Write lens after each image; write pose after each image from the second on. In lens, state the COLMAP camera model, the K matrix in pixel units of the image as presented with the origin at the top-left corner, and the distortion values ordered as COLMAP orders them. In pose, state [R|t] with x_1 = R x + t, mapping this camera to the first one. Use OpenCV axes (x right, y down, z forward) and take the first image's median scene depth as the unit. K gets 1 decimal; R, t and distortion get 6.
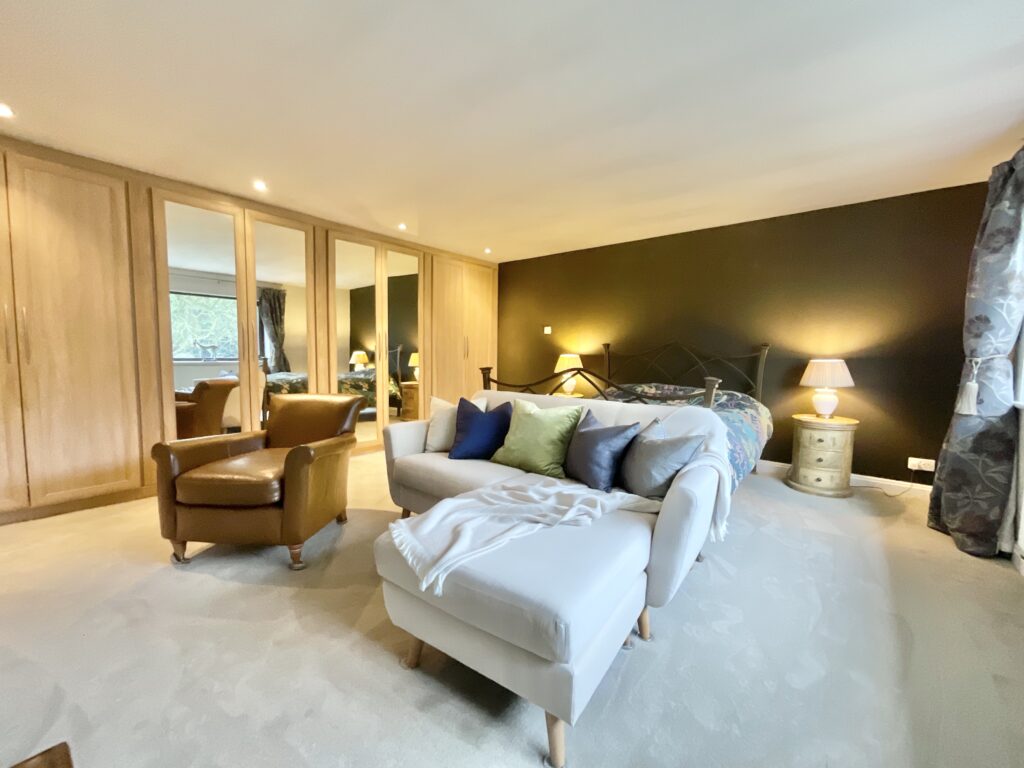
lens RADIAL K [[414.7, 0, 511.3], [0, 414.7, 384.9], [0, 0, 1]] dist [-0.012250, -0.000025]
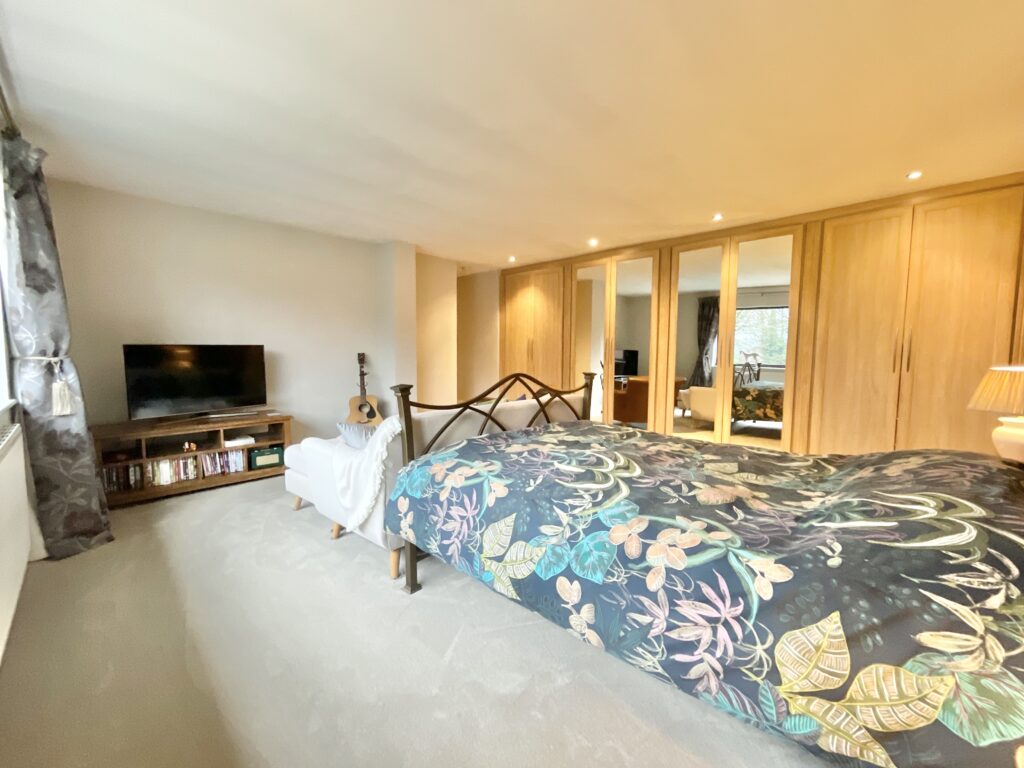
lens RADIAL K [[414.7, 0, 510.7], [0, 414.7, 382.2], [0, 0, 1]] dist [-0.012250, -0.000025]
pose [[-0.091582, 0.060527, -0.993956, 0.712067], [-0.084756, 0.994055, 0.068343, -0.054982], [0.992184, 0.090503, -0.085908, 0.696609]]
